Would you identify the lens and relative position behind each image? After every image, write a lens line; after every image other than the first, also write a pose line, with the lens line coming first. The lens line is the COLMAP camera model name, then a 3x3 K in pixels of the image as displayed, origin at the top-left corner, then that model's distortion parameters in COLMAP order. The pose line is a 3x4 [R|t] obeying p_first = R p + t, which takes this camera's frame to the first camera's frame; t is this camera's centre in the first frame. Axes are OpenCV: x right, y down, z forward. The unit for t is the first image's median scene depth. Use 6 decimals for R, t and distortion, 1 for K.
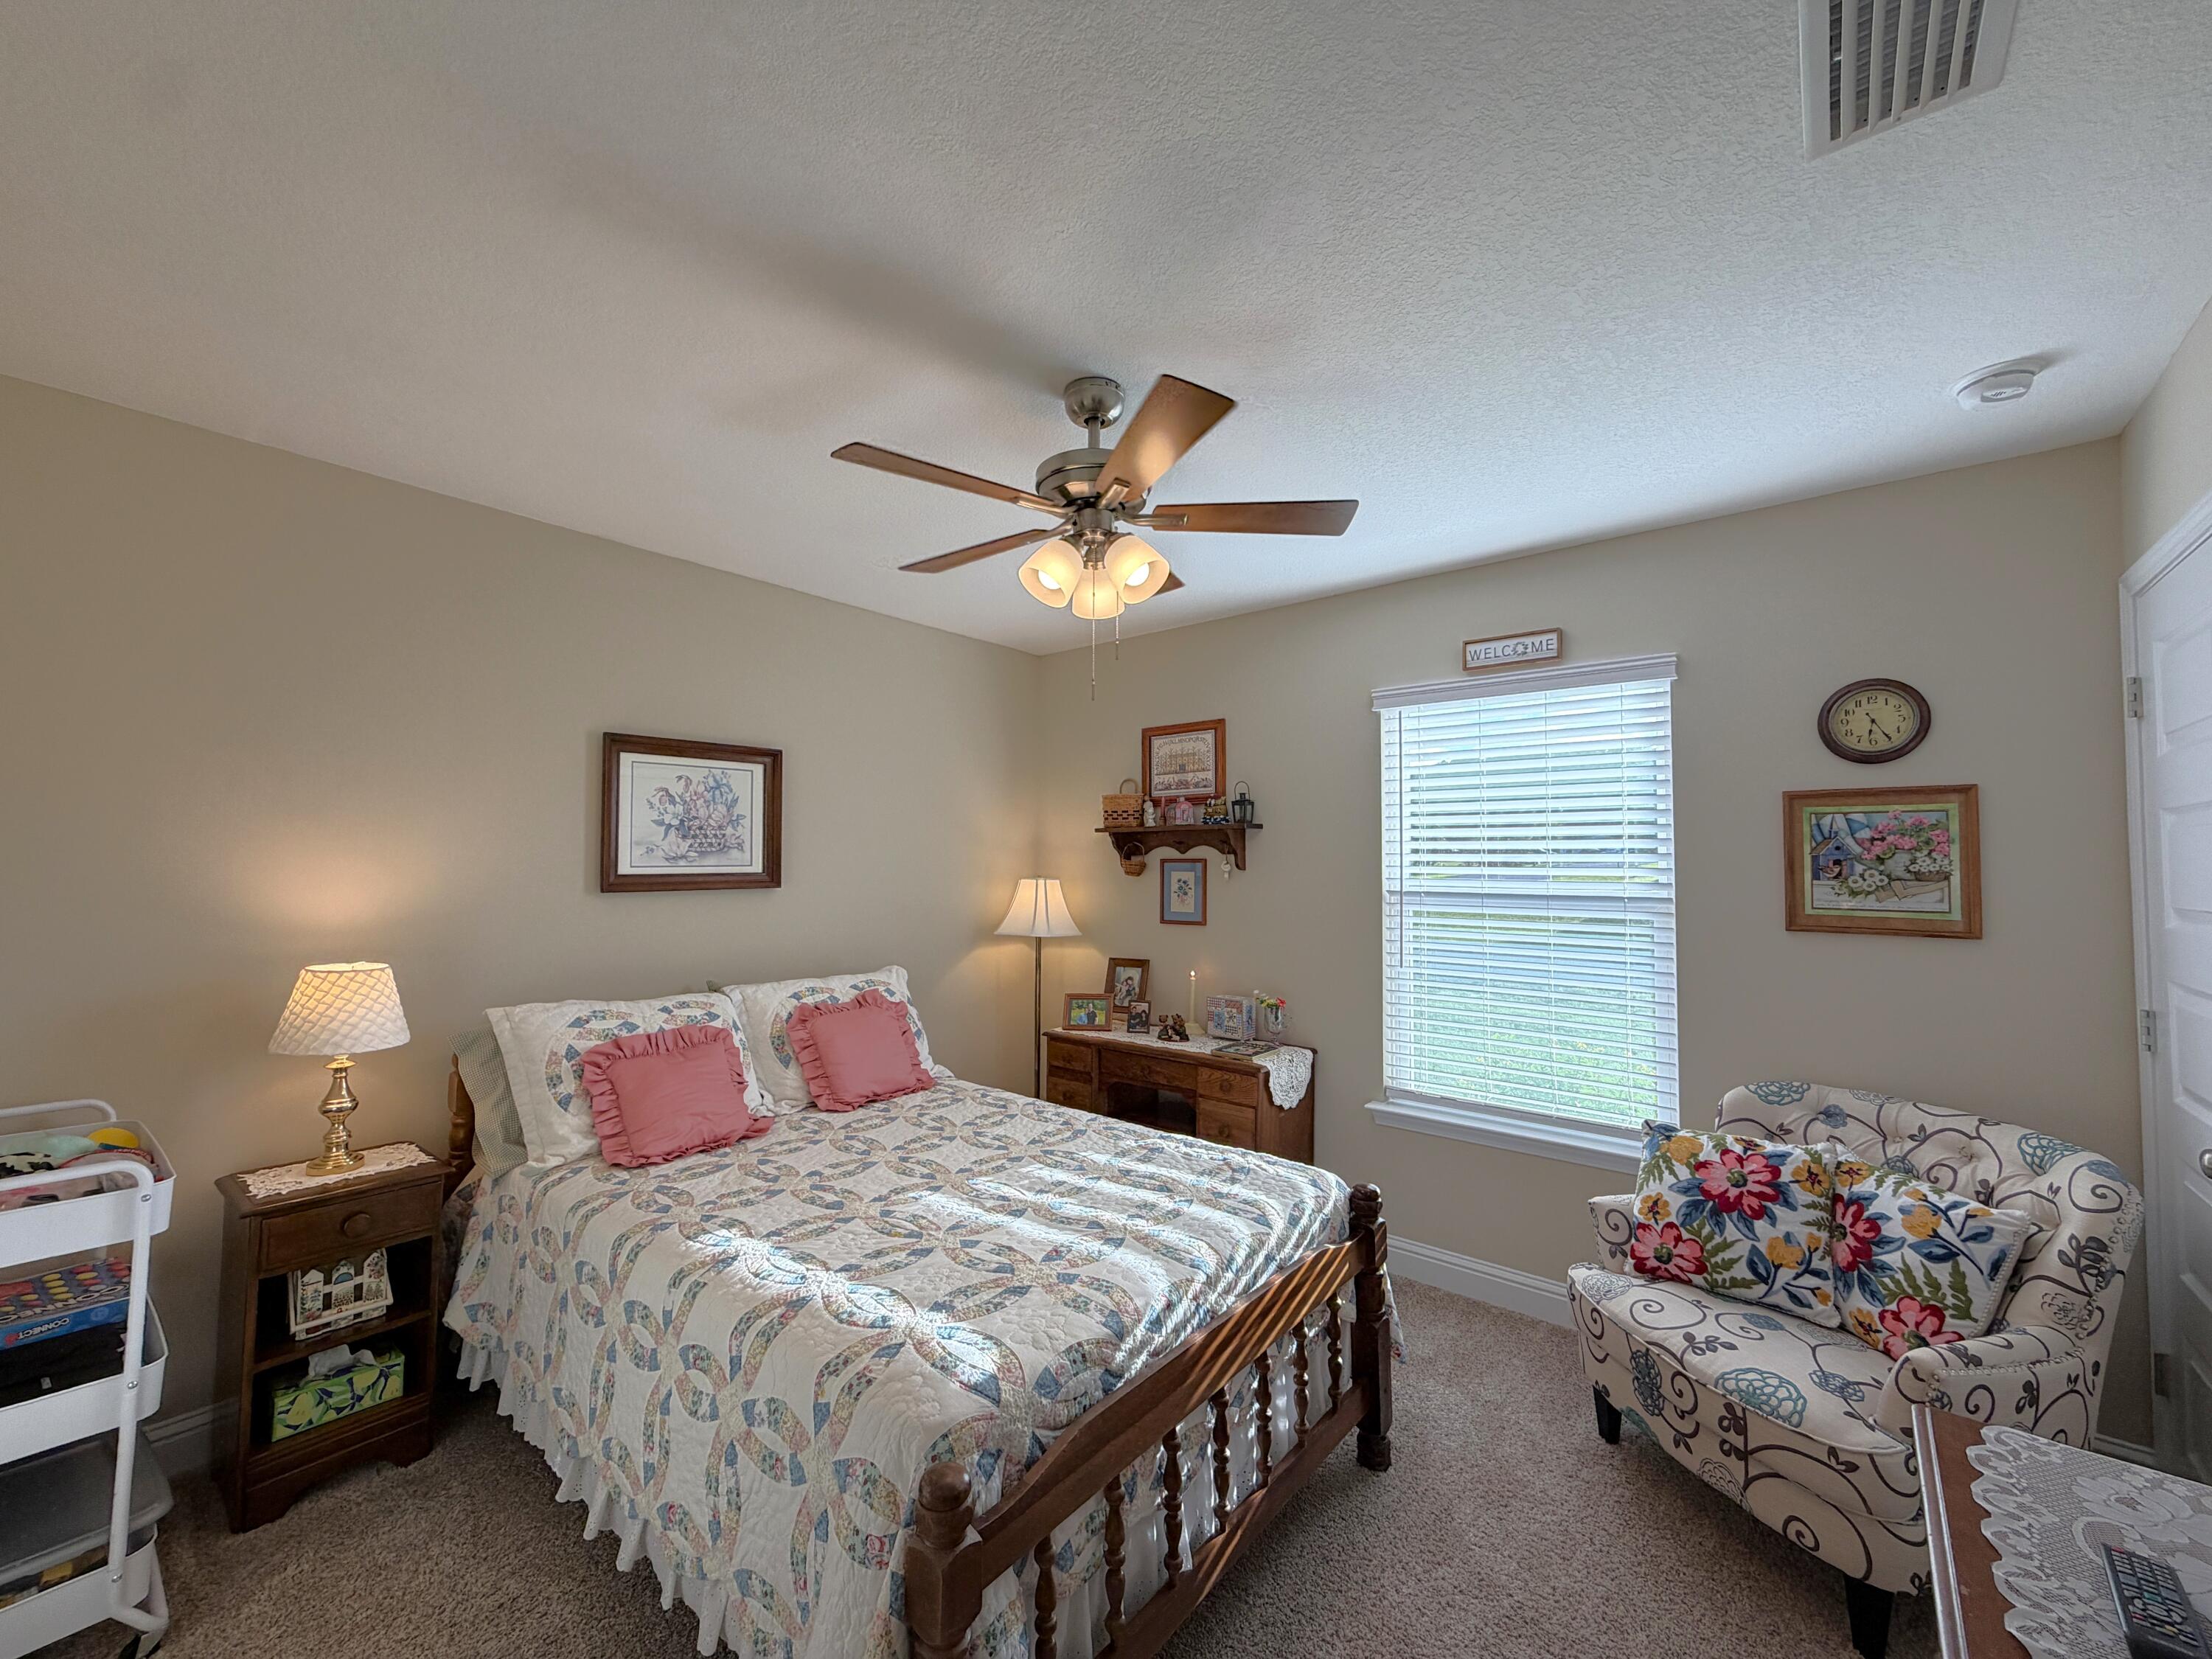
lens RADIAL K [[893.8, 0, 1103.5], [0, 893.8, 830.4], [0, 0, 1]] dist [0.000546, 0.000127]
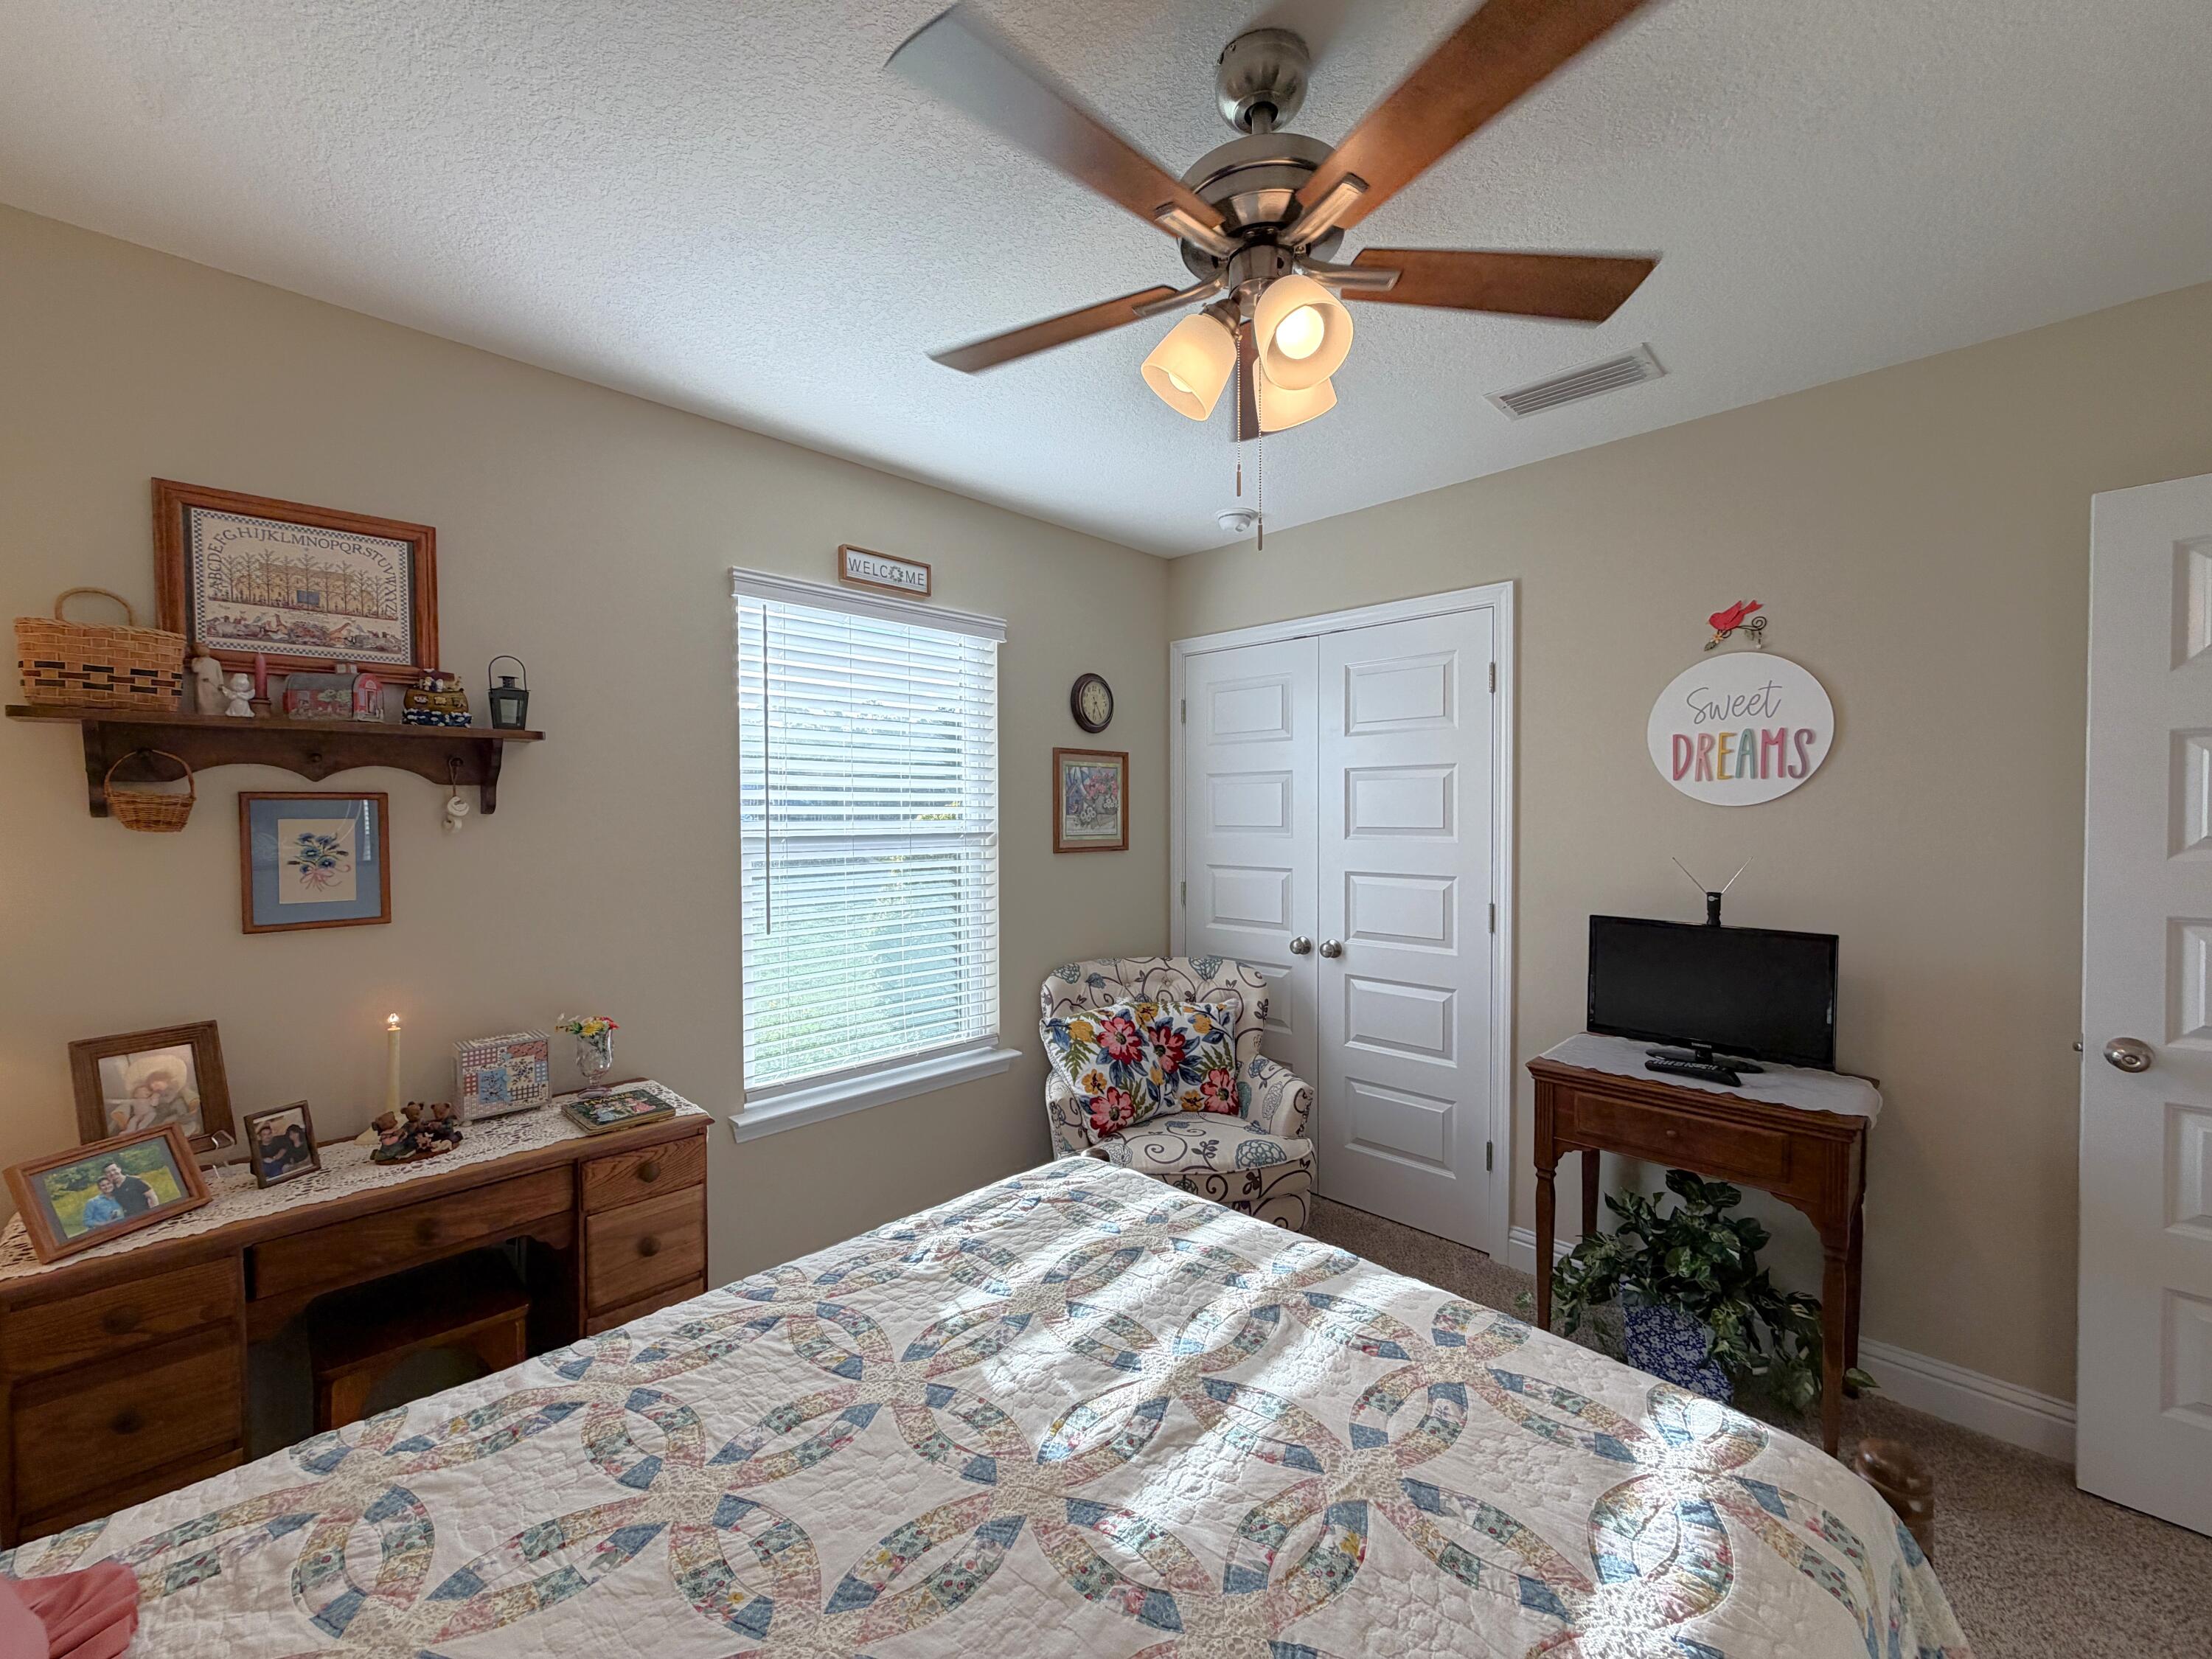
lens RADIAL K [[893.8, 0, 1087.8], [0, 893.8, 830.3], [0, 0, 1]] dist [0.000546, 0.000127]
pose [[0.084702, -0.029326, 0.995975, -0.581585], [-0.035393, 0.998847, 0.032421, 0.036254], [-0.995778, -0.037997, 0.083567, 0.897683]]
